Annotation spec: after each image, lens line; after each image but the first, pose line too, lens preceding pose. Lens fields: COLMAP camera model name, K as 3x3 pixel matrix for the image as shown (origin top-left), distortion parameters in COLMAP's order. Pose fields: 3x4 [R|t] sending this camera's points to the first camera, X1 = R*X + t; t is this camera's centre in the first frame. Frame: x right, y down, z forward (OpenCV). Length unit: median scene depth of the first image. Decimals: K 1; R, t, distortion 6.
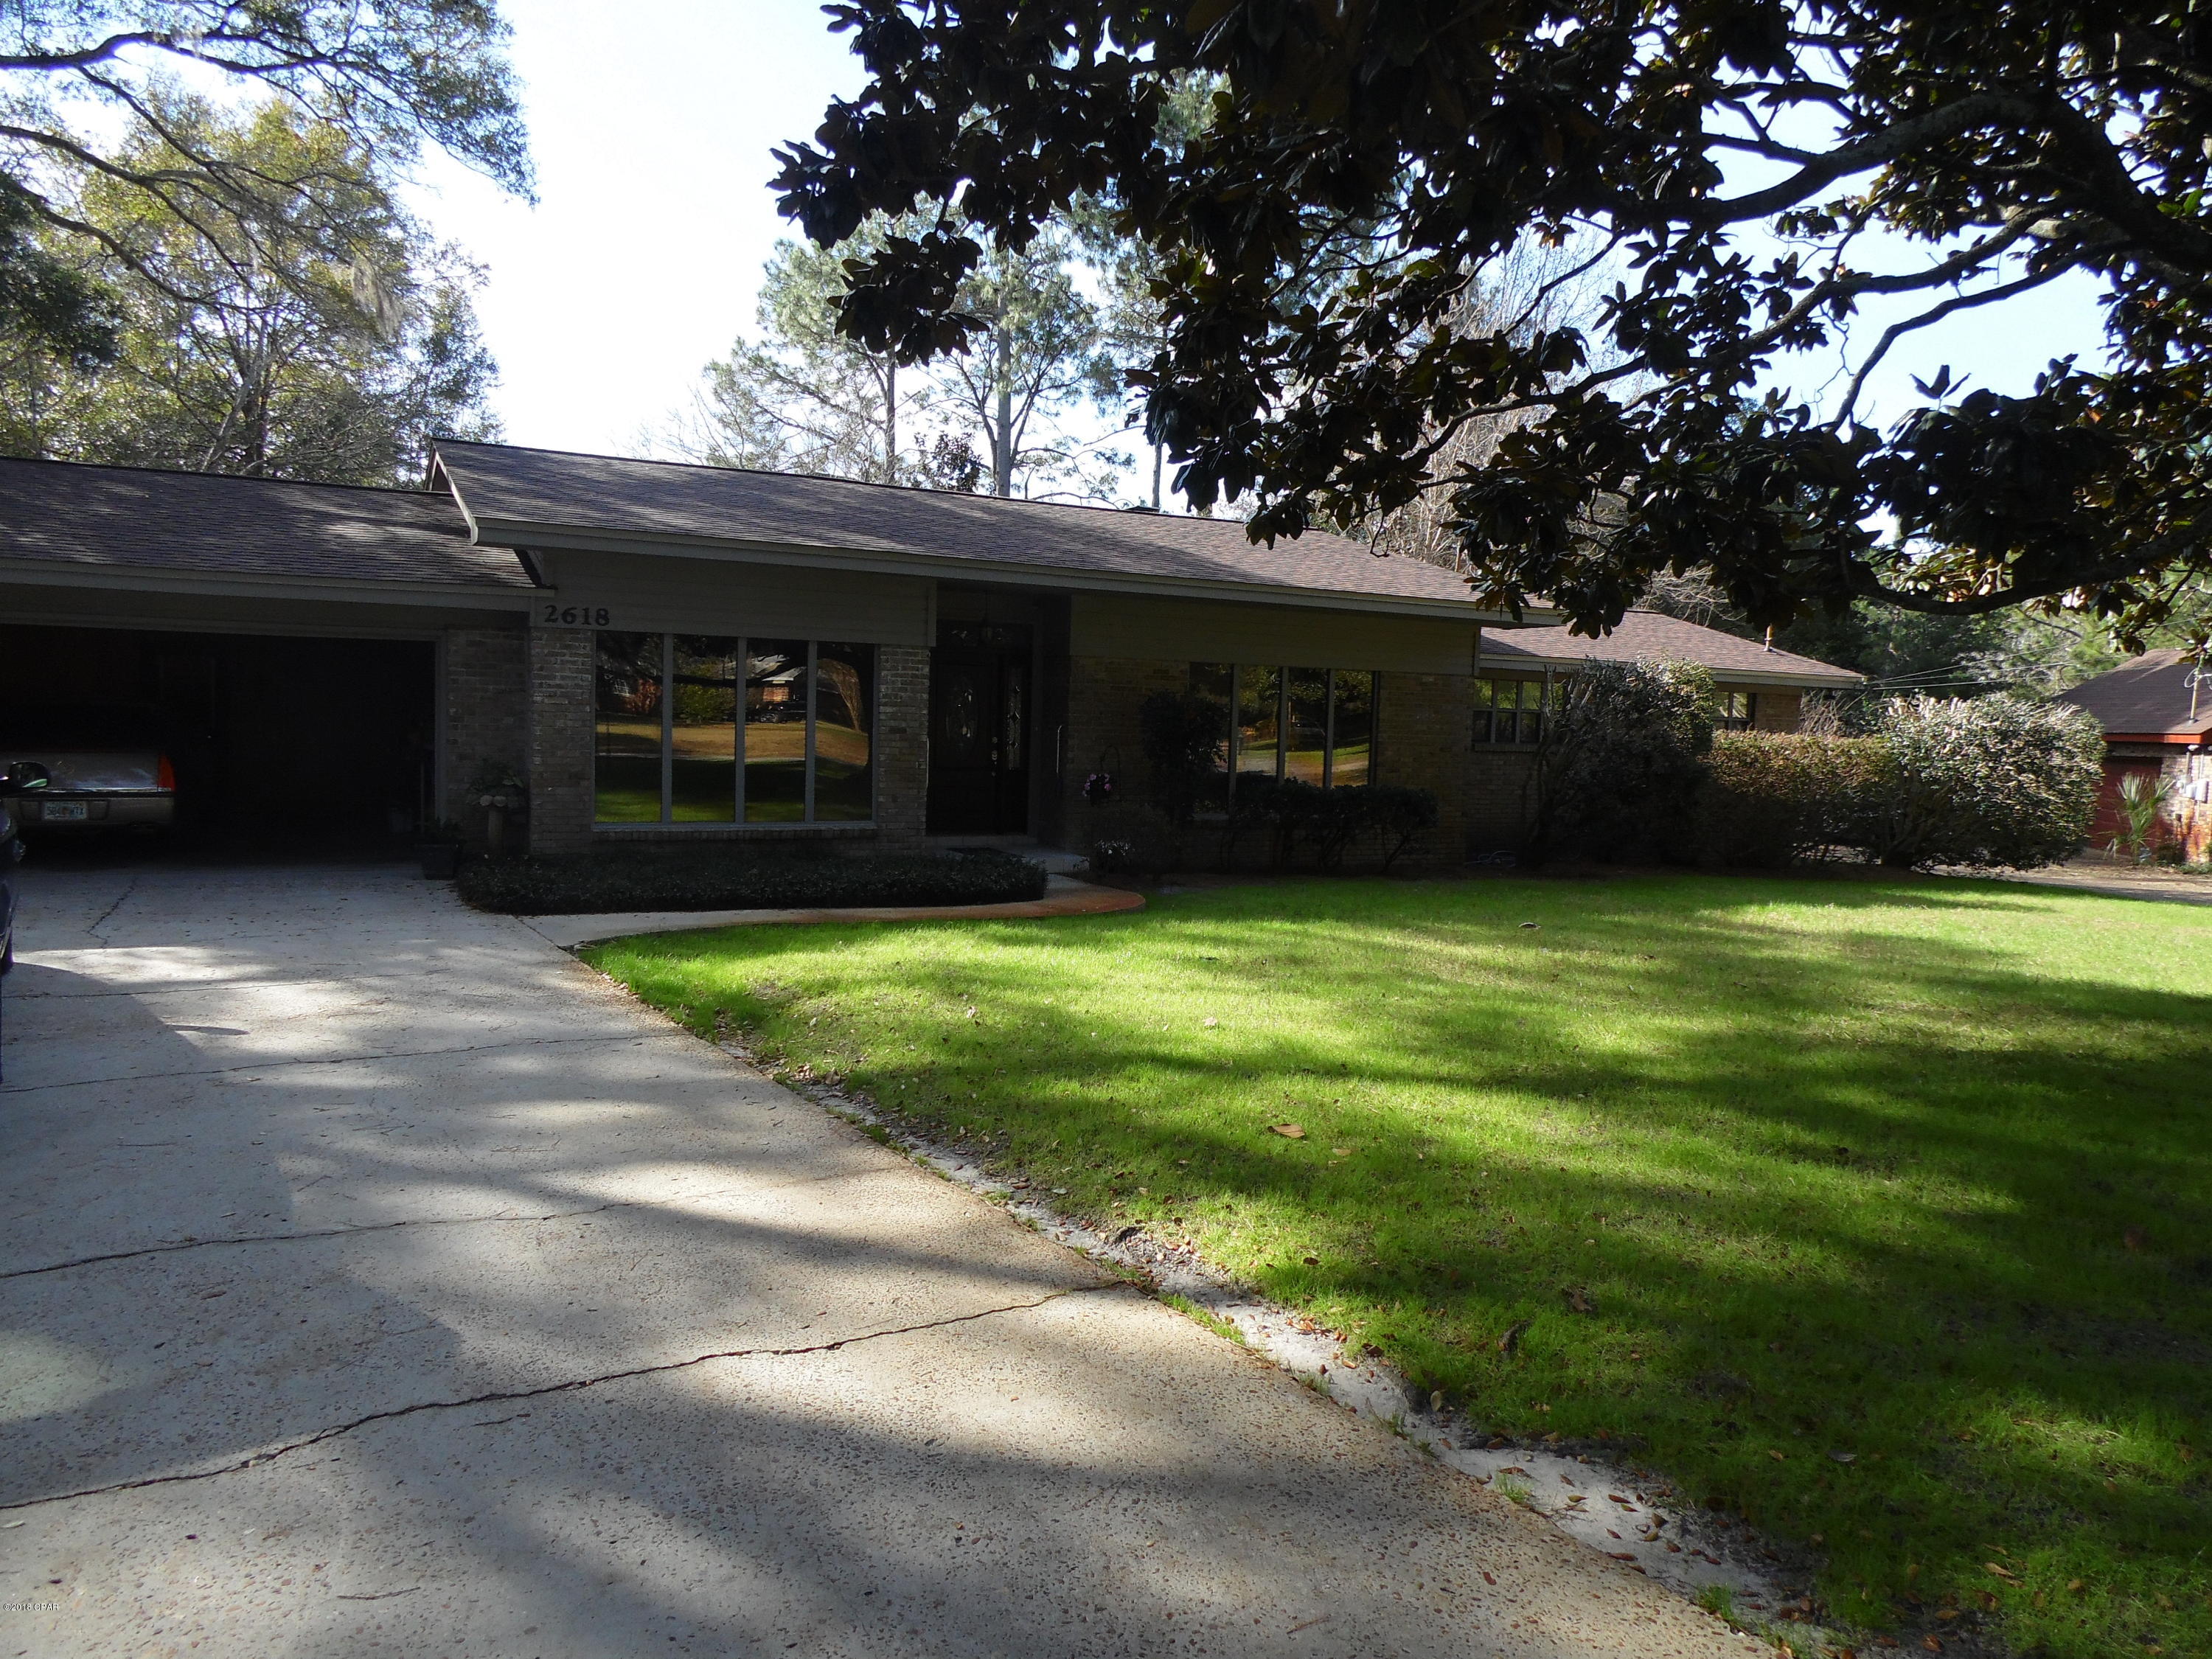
lens RADIAL K [[1476.7, 0, 1106.0], [0, 1476.7, 829.5], [0, 0, 1]] dist [-0.016957, -0.002416]
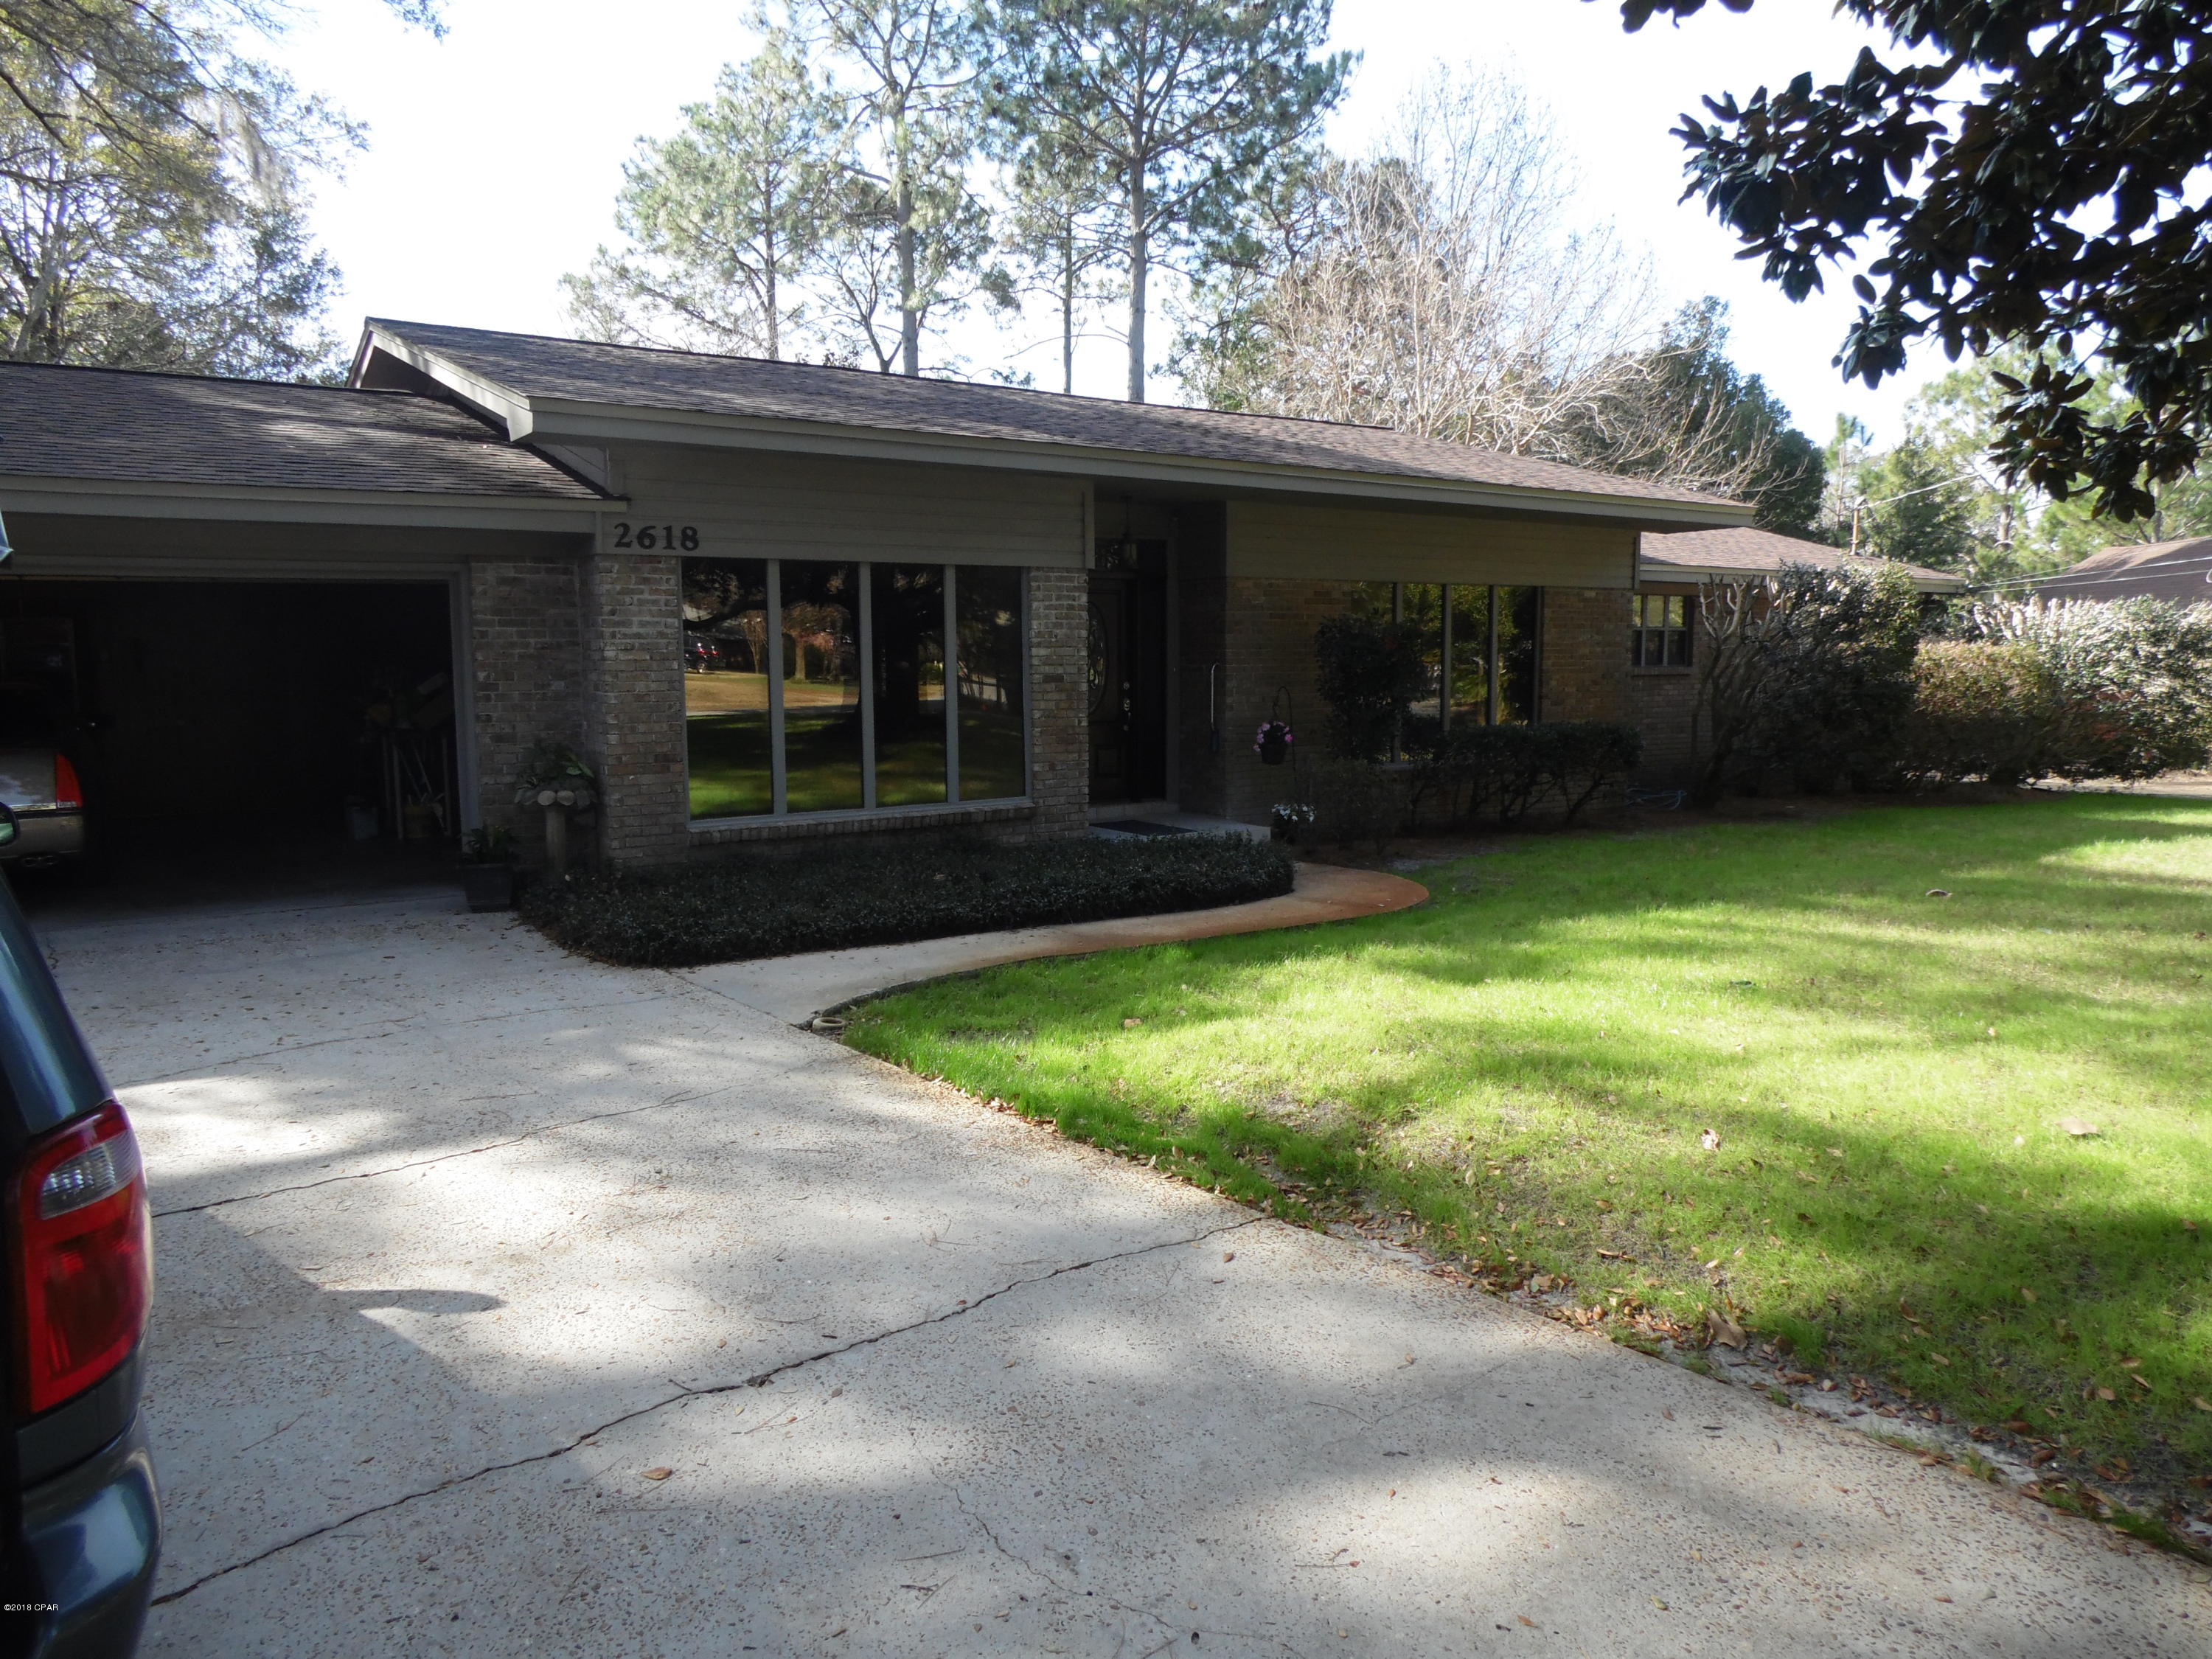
lens RADIAL K [[1476.7, 0, 1106.0], [0, 1476.7, 829.5], [0, 0, 1]] dist [-0.016957, -0.002416]
pose [[0.992552, -0.051027, 0.110624, -0.200473], [0.046326, 0.997928, 0.044656, -0.020882], [-0.112674, -0.039198, 0.992859, 0.219527]]
